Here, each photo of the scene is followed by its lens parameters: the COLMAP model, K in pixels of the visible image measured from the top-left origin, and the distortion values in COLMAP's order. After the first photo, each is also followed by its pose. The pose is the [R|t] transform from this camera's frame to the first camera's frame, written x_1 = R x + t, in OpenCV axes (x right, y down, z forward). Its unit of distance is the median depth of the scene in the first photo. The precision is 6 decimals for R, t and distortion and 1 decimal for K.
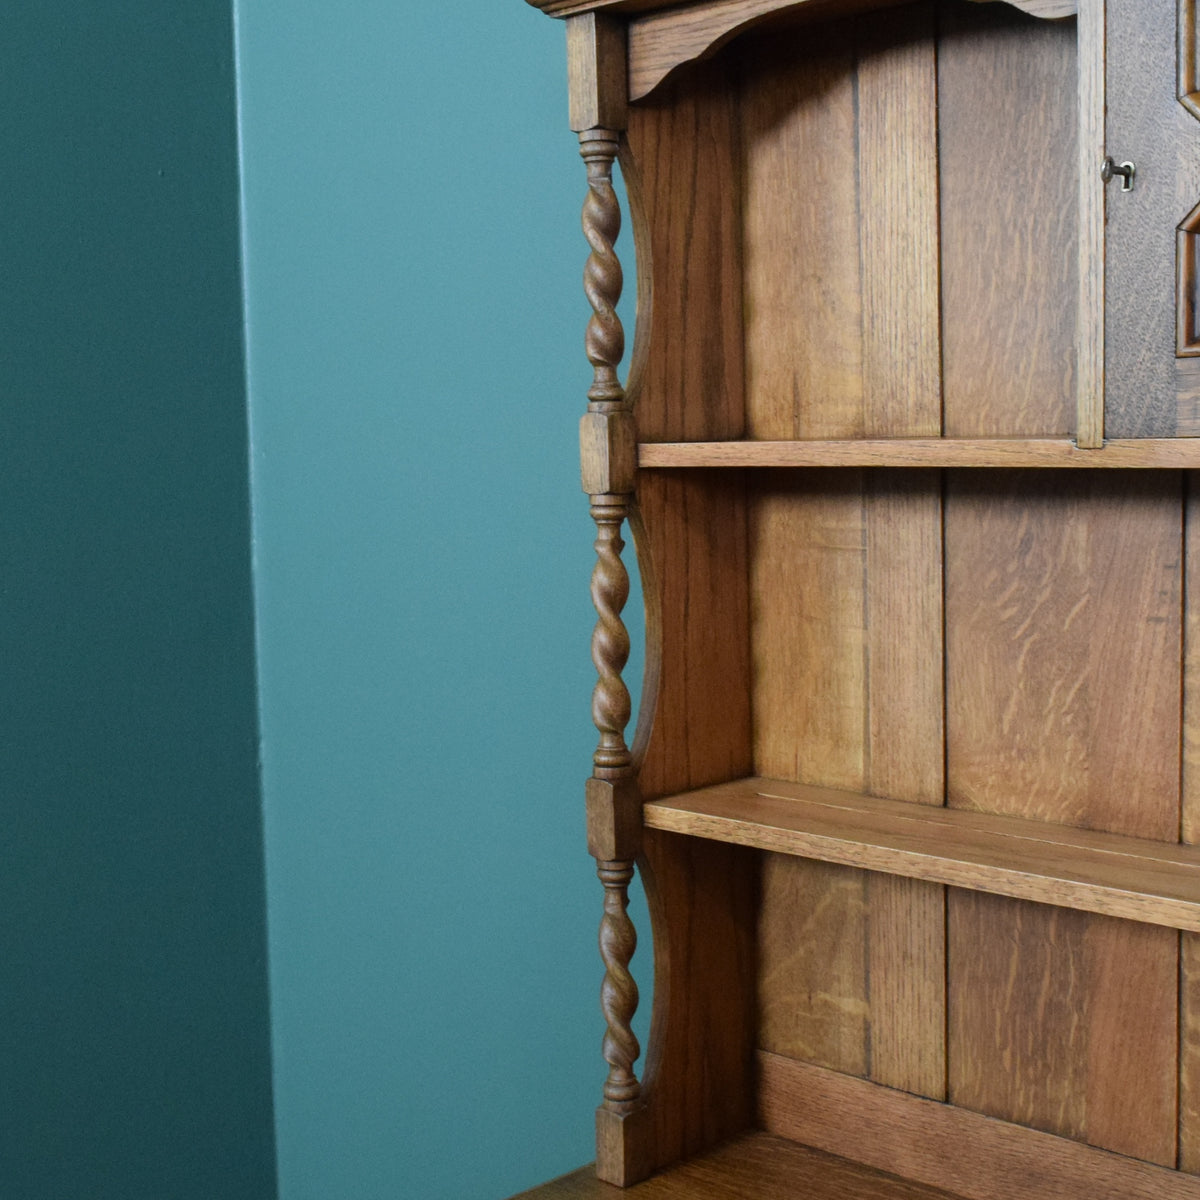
lens RADIAL K [[1854.4, 0, 599.4], [0, 1854.4, 595.6], [0, 0, 1]] dist [-0.026730, 0.045717]
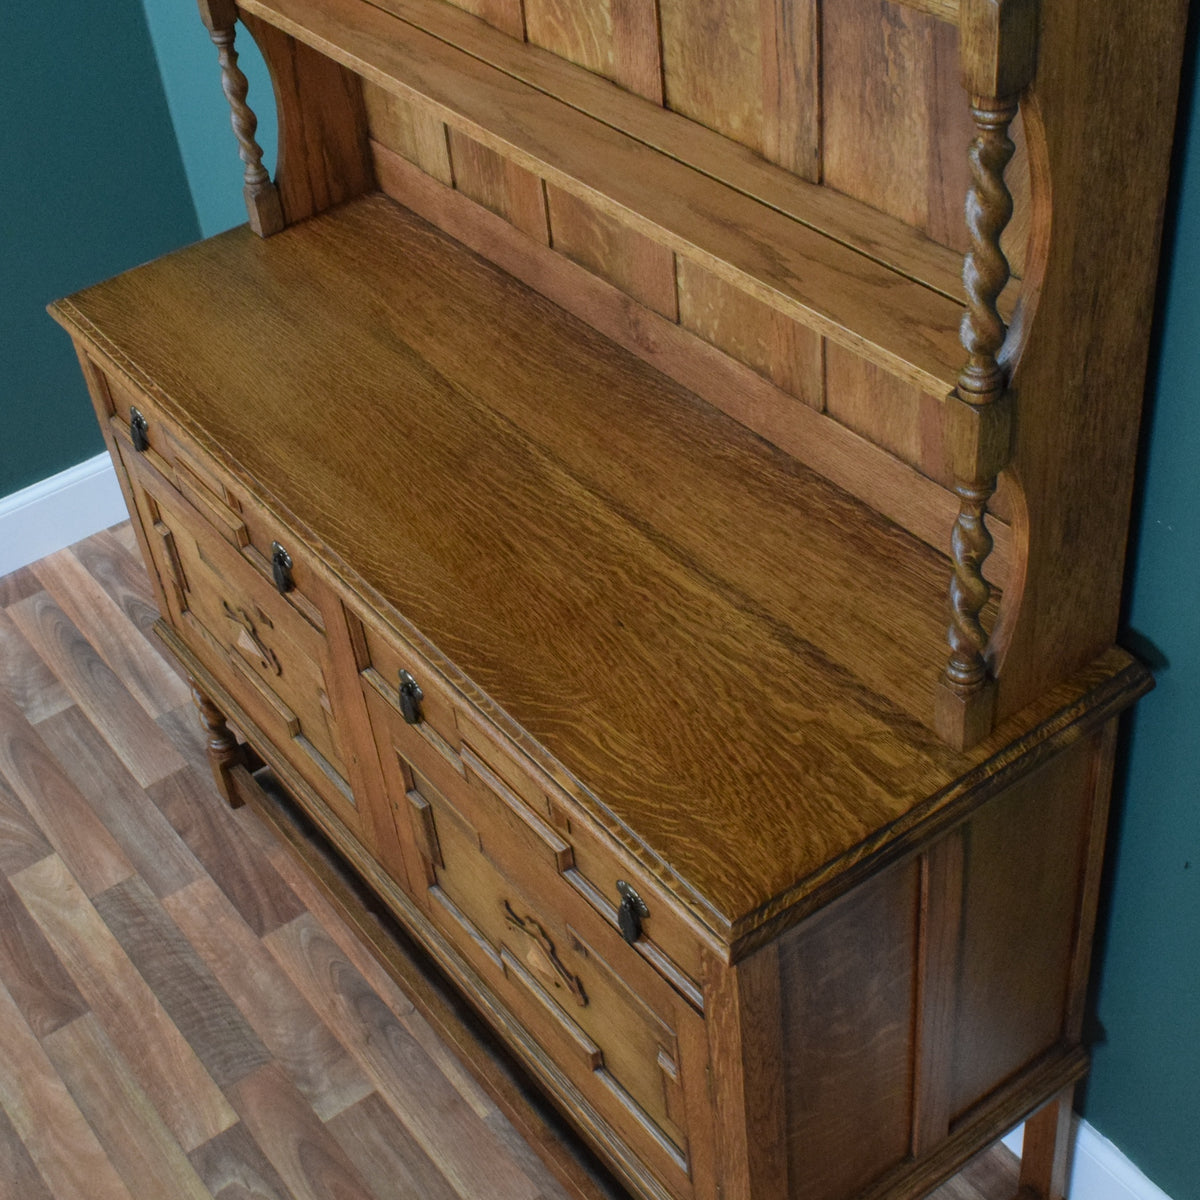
lens RADIAL K [[1850.8, 0, 517.5], [0, 1850.8, 596.2], [0, 0, 1]] dist [-0.038755, 0.049880]
pose [[0.979176, 0.043564, -0.198285, 0.554392], [0.079045, 0.817819, 0.570021, -0.303640], [0.186994, -0.573825, 0.797345, -0.364733]]
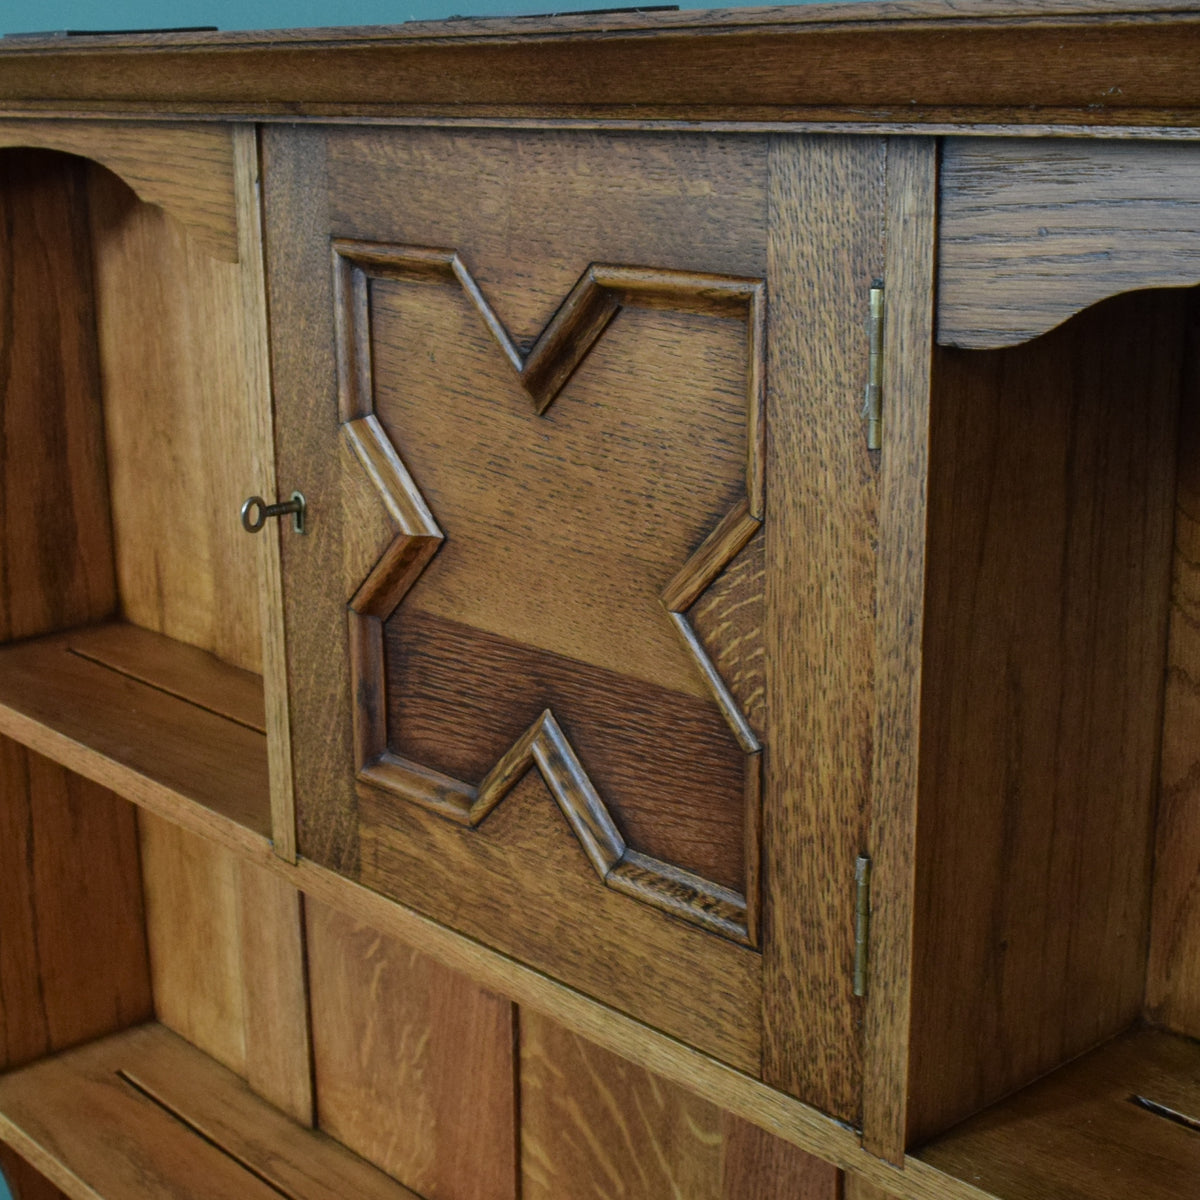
lens RADIAL K [[2044.4, 0, 555.9], [0, 2044.4, 627.7], [0, 0, 1]] dist [-0.078737, -0.082443]
pose [[0.997289, 0.025274, -0.069103, 0.344698], [-0.012098, 0.982699, 0.184815, -0.258659], [0.072579, -0.183478, 0.980341, 0.196732]]
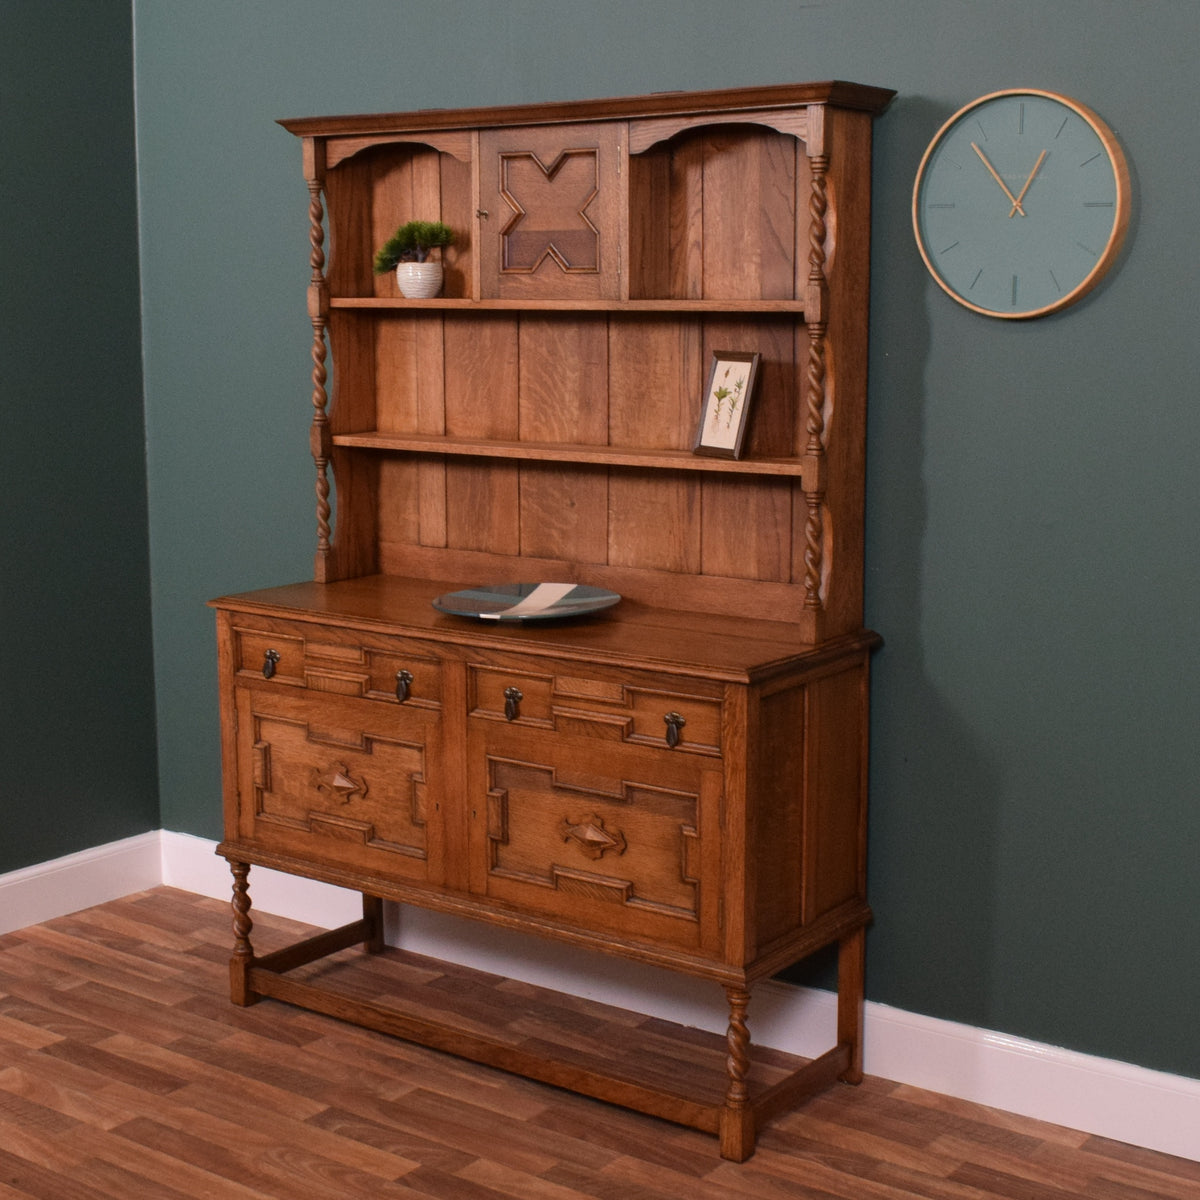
lens RADIAL K [[1942.9, 0, 601.5], [0, 1942.9, 579.6], [0, 0, 1]] dist [-0.018164, -0.061715]
pose [[0.988423, -0.002543, 0.151699, -0.017596], [-0.006637, 0.998178, 0.059979, 0.151829], [-0.151575, -0.060291, 0.986605, -1.838239]]
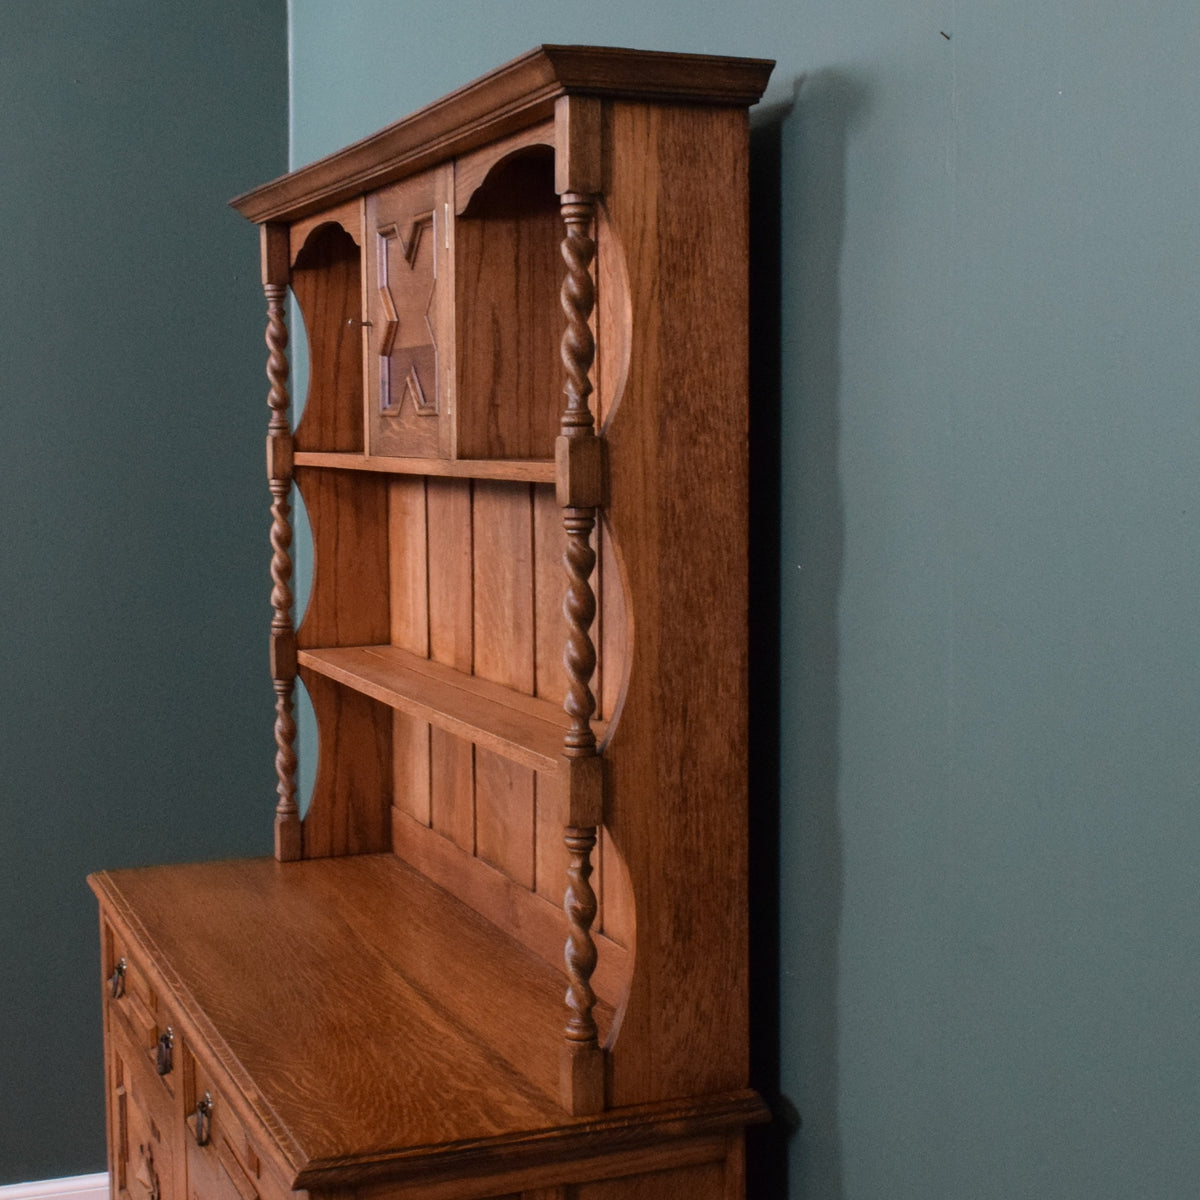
lens RADIAL K [[2032.0, 0, 597.7], [0, 2032.0, 571.9], [0, 0, 1]] dist [0.007820, -0.123625]
pose [[0.919672, 0.044368, -0.390174, 1.100057], [-0.049238, 0.998784, -0.002484, 0.026941], [0.389589, 0.021496, 0.920738, -0.744066]]
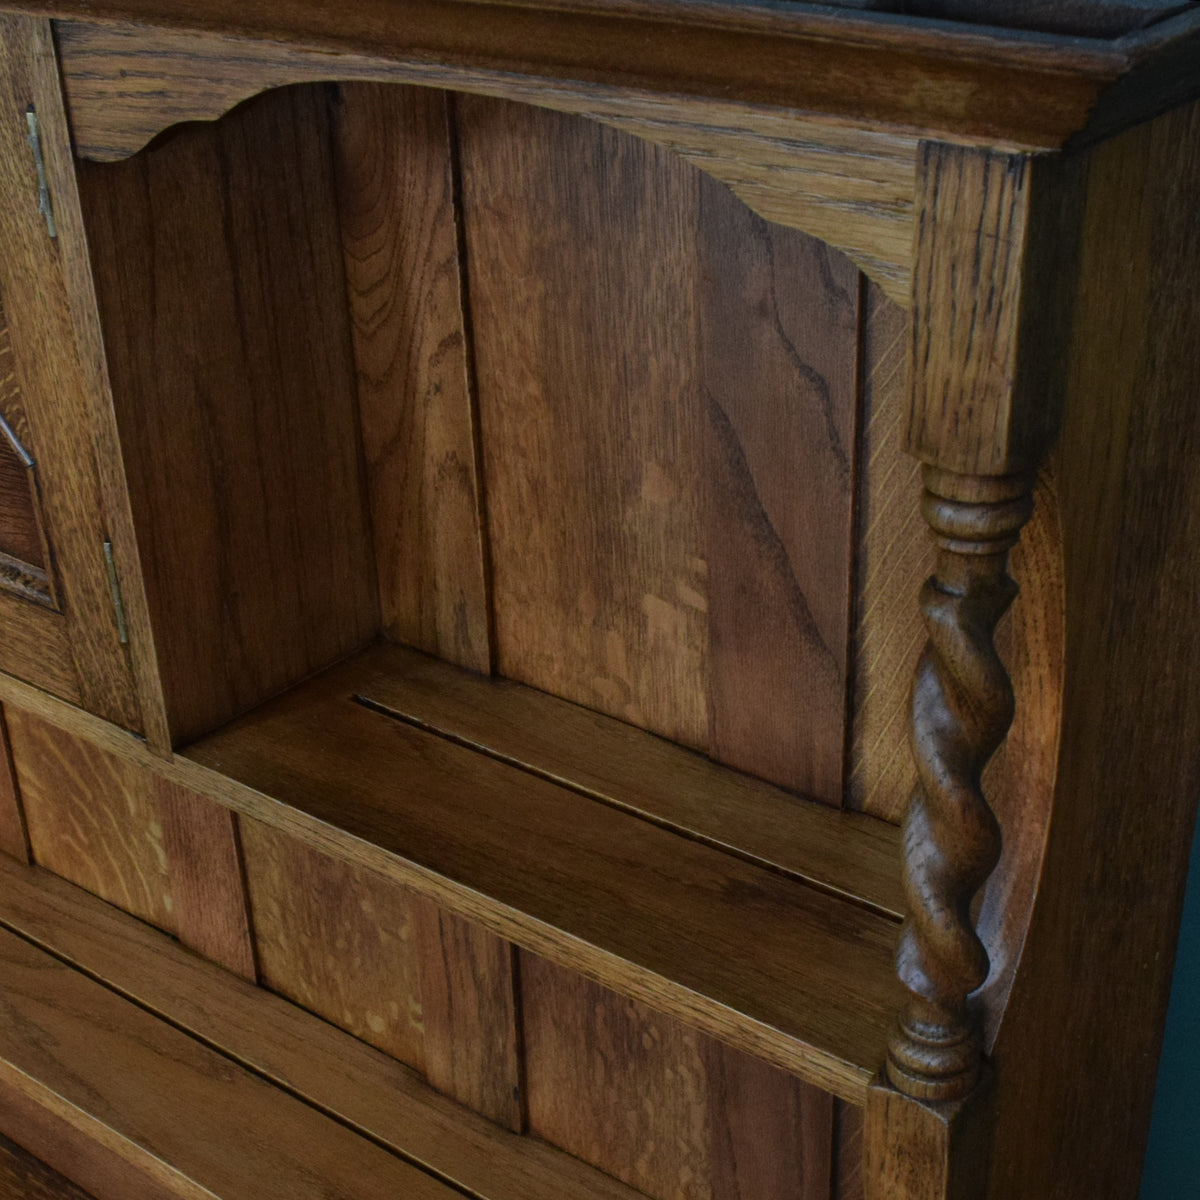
lens RADIAL K [[2022.7, 0, 573.2], [0, 2022.7, 814.7], [0, 0, 1]] dist [-0.023657, 0.021833]
pose [[0.996303, -0.060019, 0.061463, 0.480595], [0.025738, 0.891139, 0.453000, -0.323826], [-0.081961, -0.449743, 0.889389, 0.048465]]
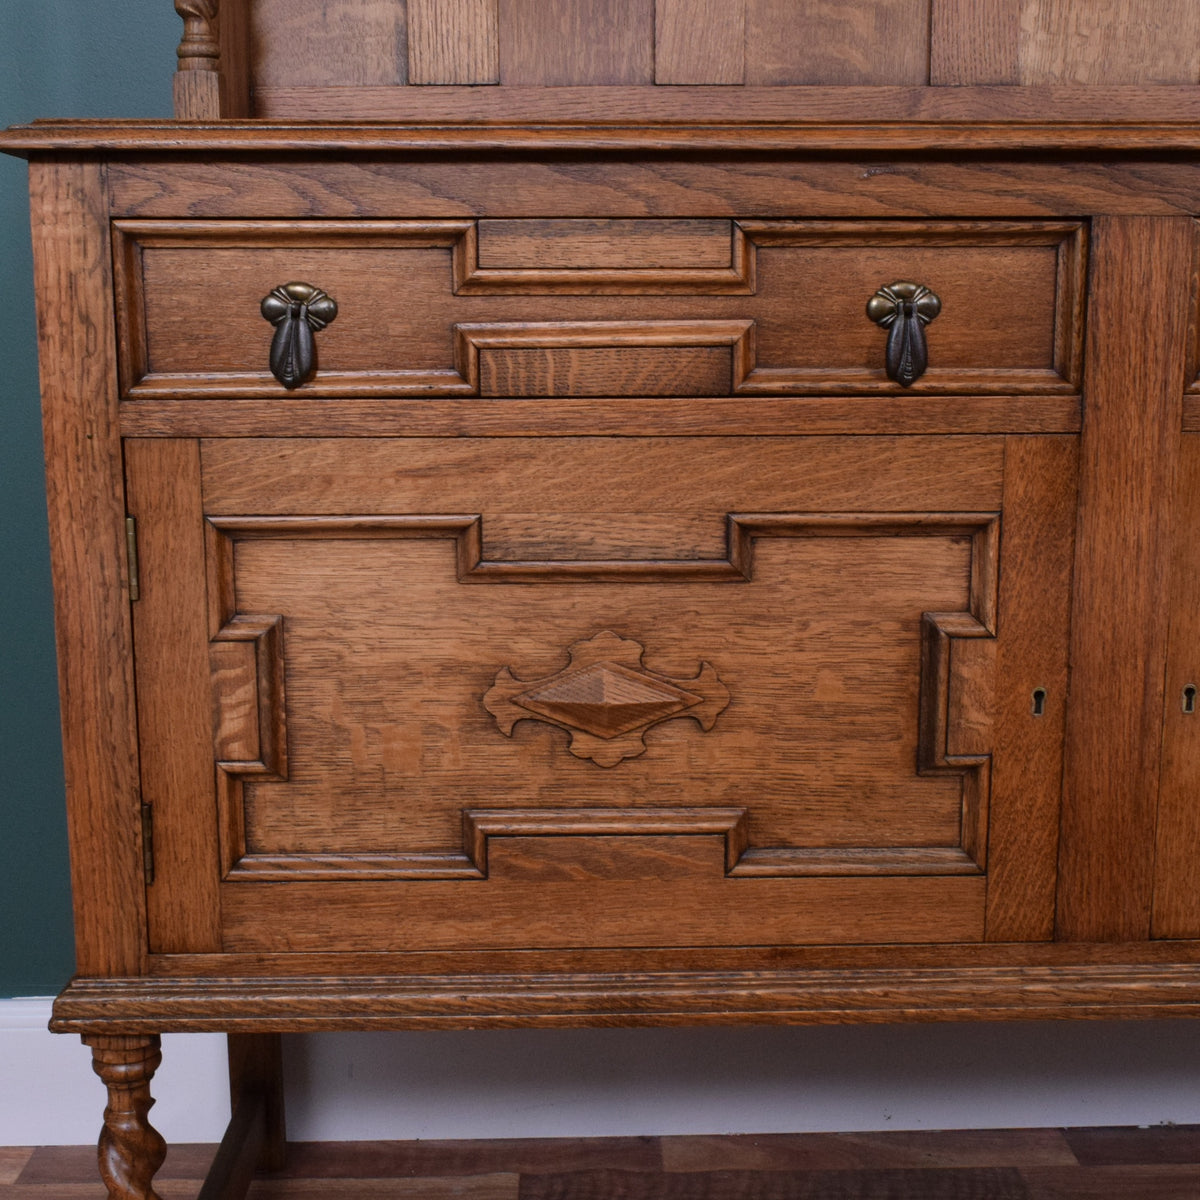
lens RADIAL K [[1661.0, 0, 604.2], [0, 1661.0, 604.4], [0, 0, 1]] dist [-0.022264, 0.023207]
pose [[0.686320, -0.105836, 0.719558, -0.469187], [0.055848, 0.994103, 0.092949, 0.485151], [-0.725152, -0.023607, 0.688184, 0.327070]]
